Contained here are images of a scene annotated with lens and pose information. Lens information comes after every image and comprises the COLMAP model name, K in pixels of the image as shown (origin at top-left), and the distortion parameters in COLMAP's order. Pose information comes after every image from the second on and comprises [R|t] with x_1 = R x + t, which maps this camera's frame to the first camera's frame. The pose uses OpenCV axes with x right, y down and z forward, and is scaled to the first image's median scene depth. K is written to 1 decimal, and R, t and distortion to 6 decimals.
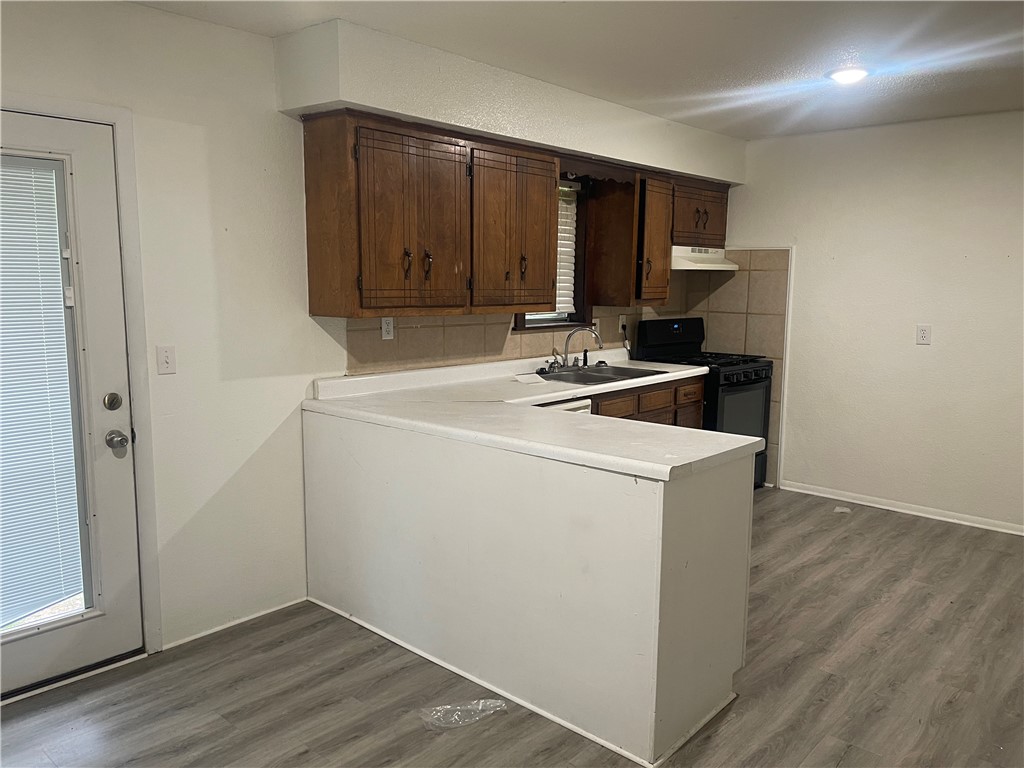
lens RADIAL K [[771.5, 0, 509.4], [0, 771.5, 392.7], [0, 0, 1]] dist [0.057568, -0.044204]
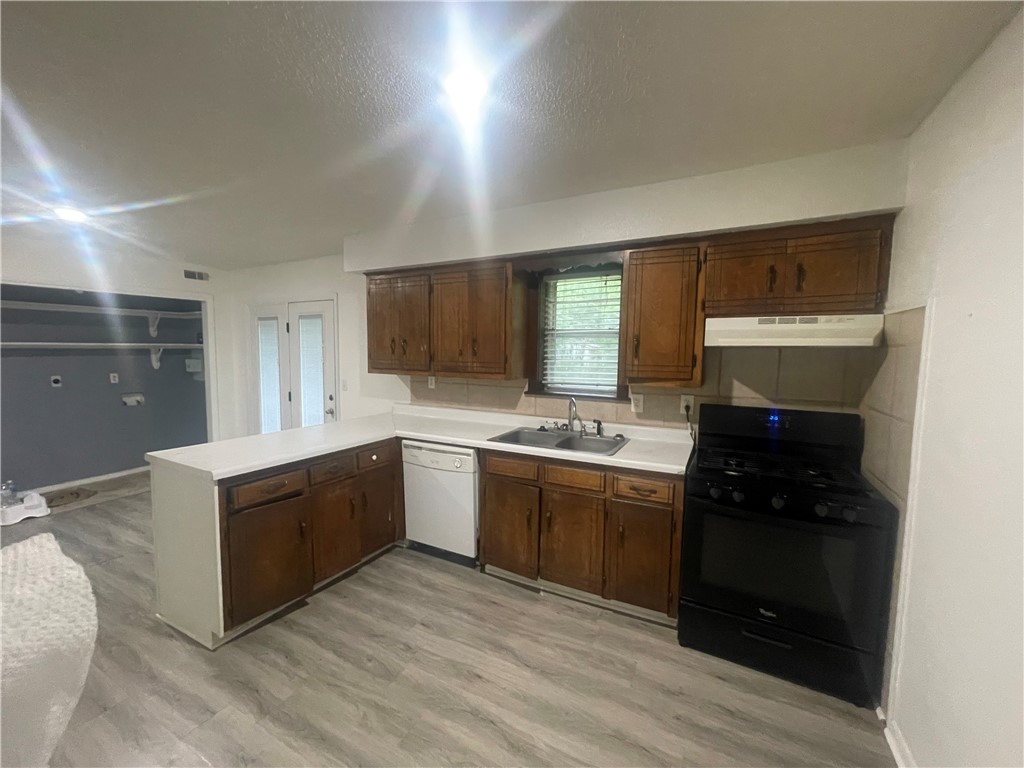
lens RADIAL K [[412.5, 0, 503.3], [0, 412.5, 387.7], [0, 0, 1]] dist [0.001235, -0.000388]
pose [[0.240576, 0.076330, -0.967624, 0.825327], [-0.151712, 0.987607, 0.040186, -0.136782], [0.958701, 0.137132, 0.249175, 0.944495]]
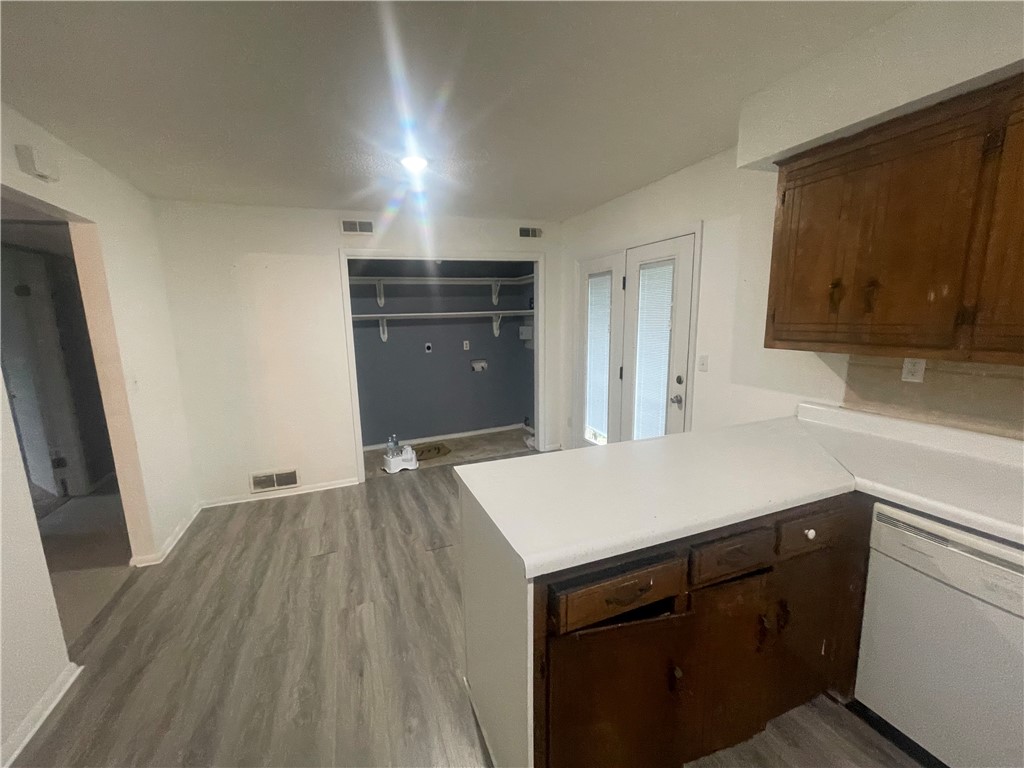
lens RADIAL K [[412.5, 0, 505.7], [0, 412.5, 389.9], [0, 0, 1]] dist [0.001235, -0.000388]
pose [[-0.444538, 0.154864, -0.882272, 0.458381], [-0.115597, 0.966788, 0.227943, -0.115241], [0.888270, 0.203317, -0.411872, 0.810678]]
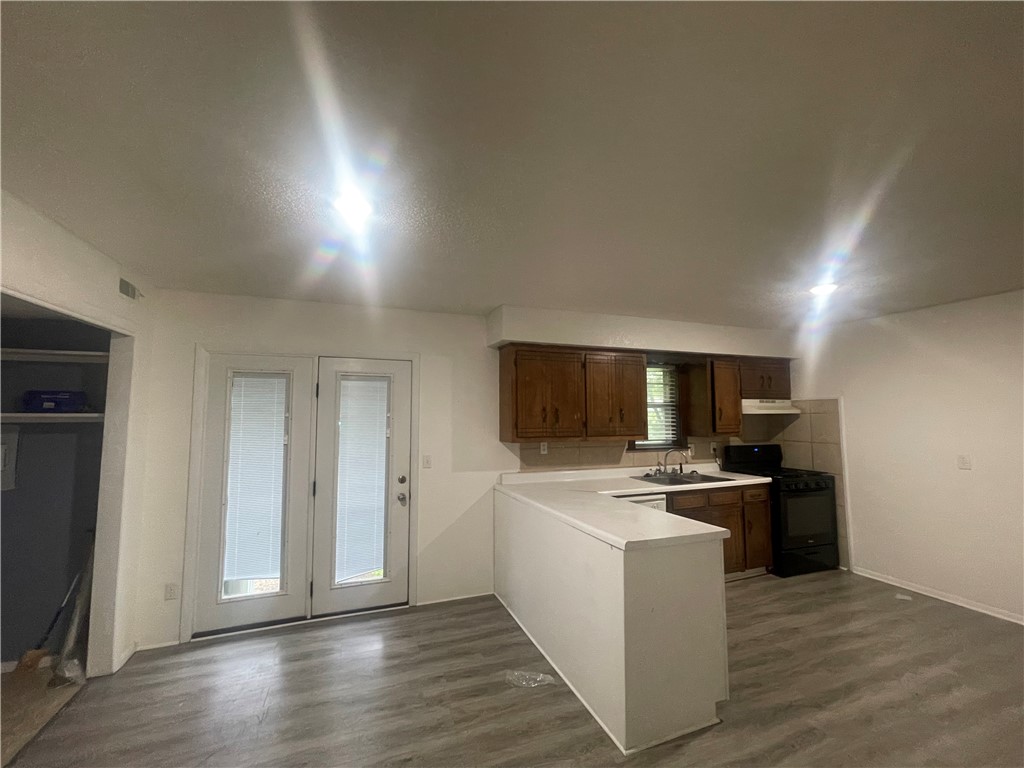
lens RADIAL K [[412.5, 0, 506.7], [0, 412.5, 390.6], [0, 0, 1]] dist [0.001235, -0.000388]
pose [[0.885100, -0.044539, -0.463265, 0.242869], [-0.055302, 0.978292, -0.199714, -0.014472], [0.462104, 0.202386, 0.863423, 0.054404]]
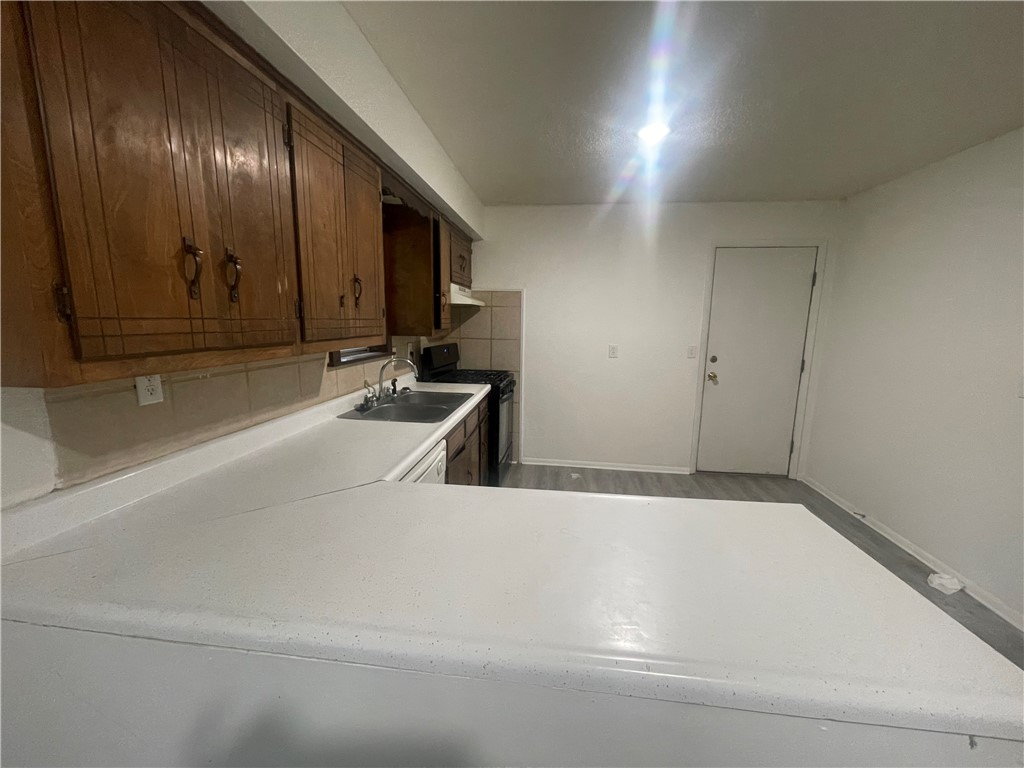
lens RADIAL K [[412.5, 0, 504.6], [0, 412.5, 387.9], [0, 0, 1]] dist [0.001235, -0.000388]
pose [[0.830287, -0.092781, 0.549560, -0.108245], [0.078822, 0.995683, 0.049013, -0.077167], [-0.551735, 0.002622, 0.834016, 0.601024]]
